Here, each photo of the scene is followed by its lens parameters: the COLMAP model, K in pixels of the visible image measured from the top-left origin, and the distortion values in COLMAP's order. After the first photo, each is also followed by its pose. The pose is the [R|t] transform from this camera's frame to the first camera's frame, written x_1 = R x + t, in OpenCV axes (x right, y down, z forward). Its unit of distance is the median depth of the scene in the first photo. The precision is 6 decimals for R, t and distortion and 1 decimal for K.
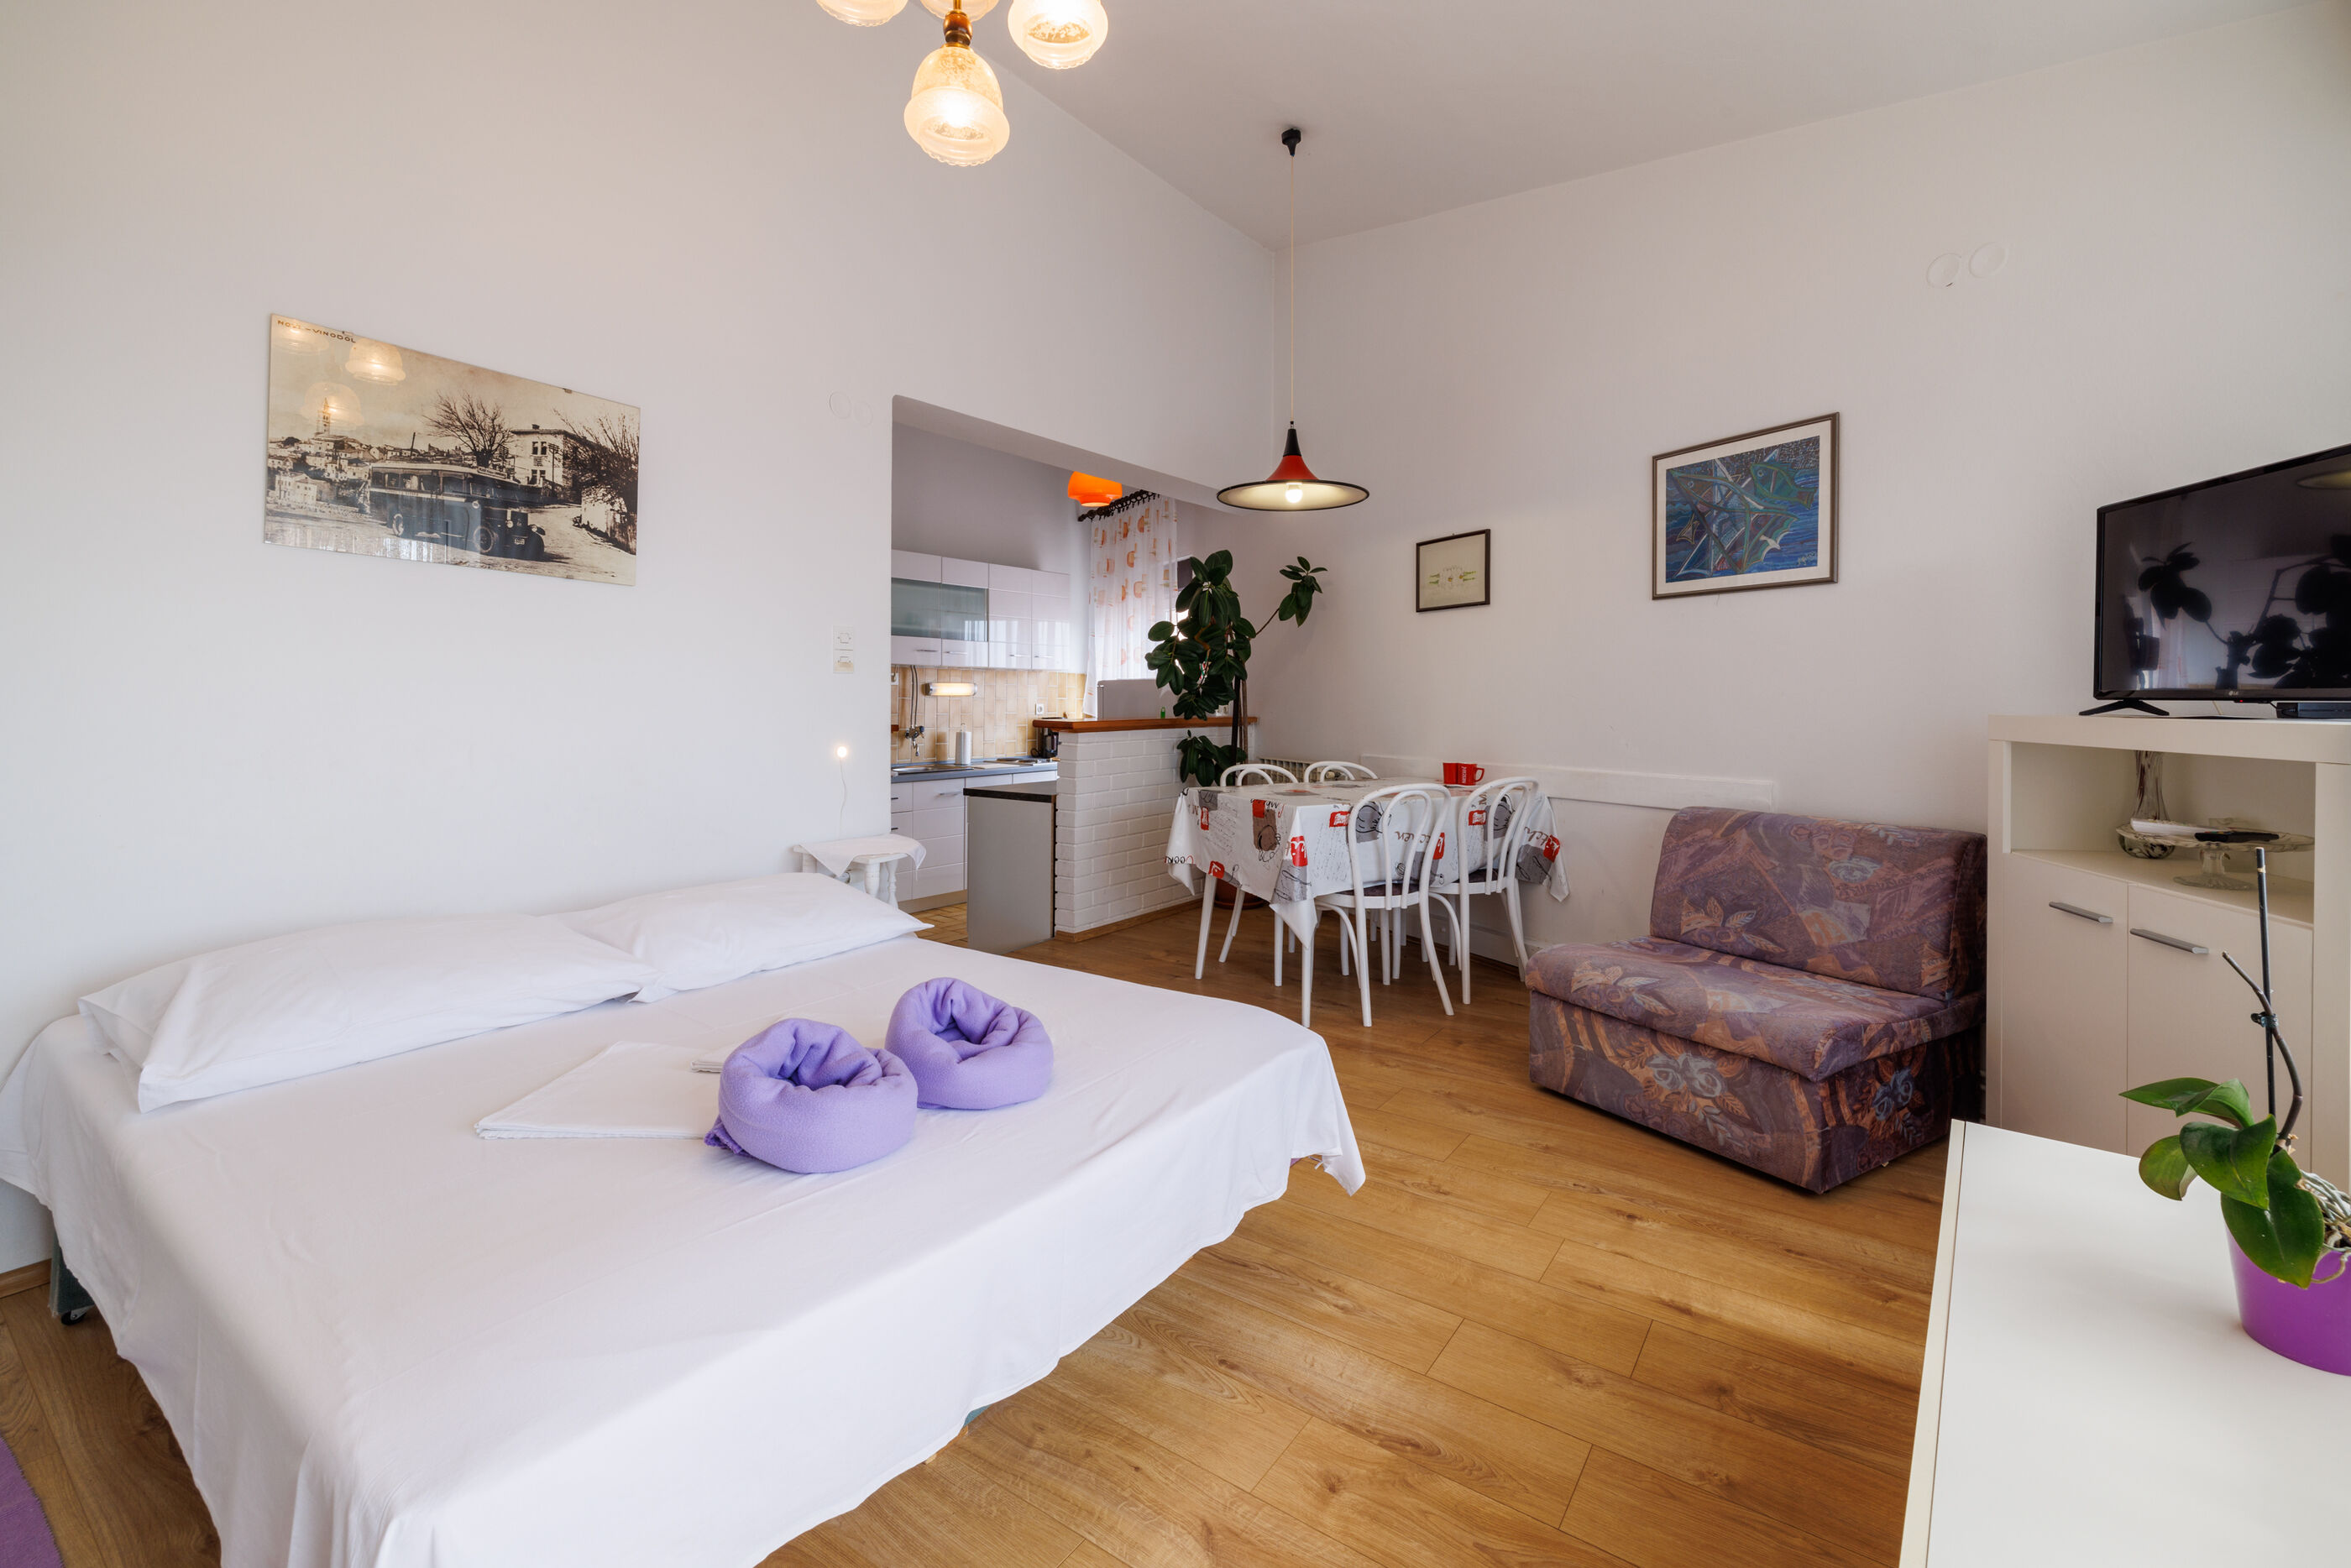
lens RADIAL K [[1016.8, 0, 1161.6], [0, 1016.8, 708.3], [0, 0, 1]] dist [0.002990, 0.000905]
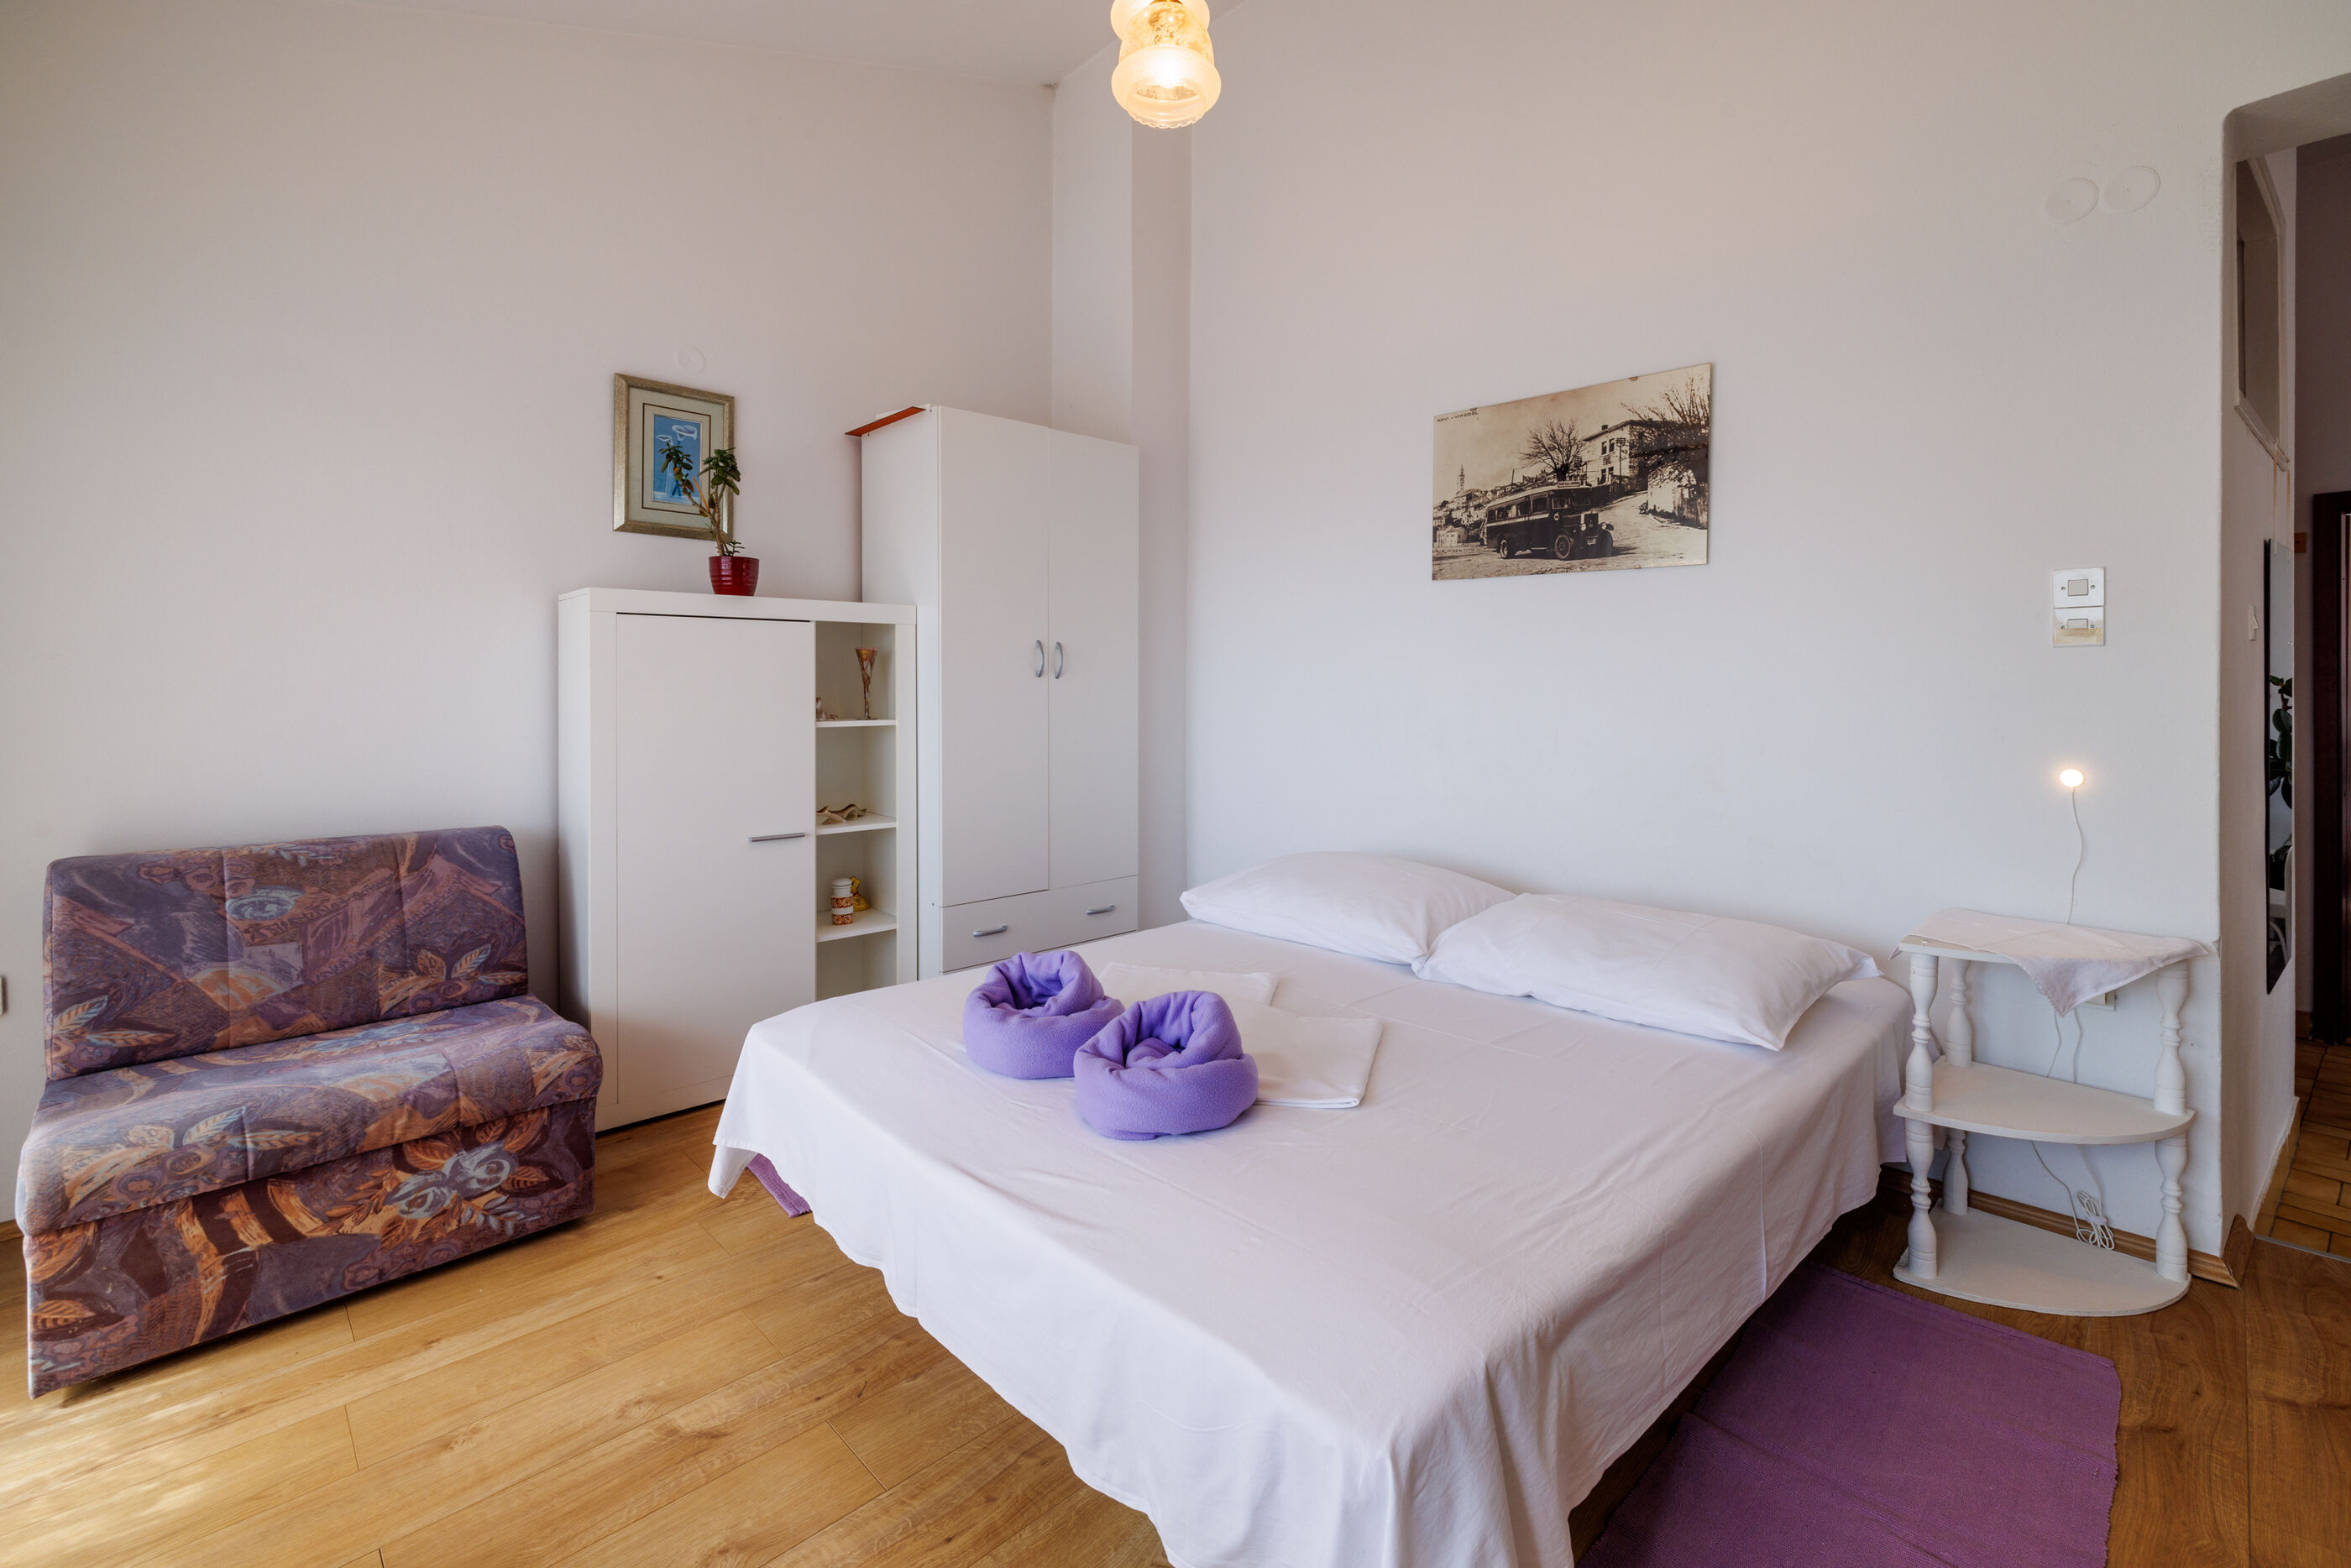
lens RADIAL K [[1016.8, 0, 1203.1], [0, 1016.8, 691.2], [0, 0, 1]] dist [0.002990, 0.000905]
pose [[-0.160118, 0.000442, -0.987098, 0.376683], [-0.004619, 0.999989, 0.001197, -0.006483], [0.987087, 0.004751, -0.160114, 0.613516]]
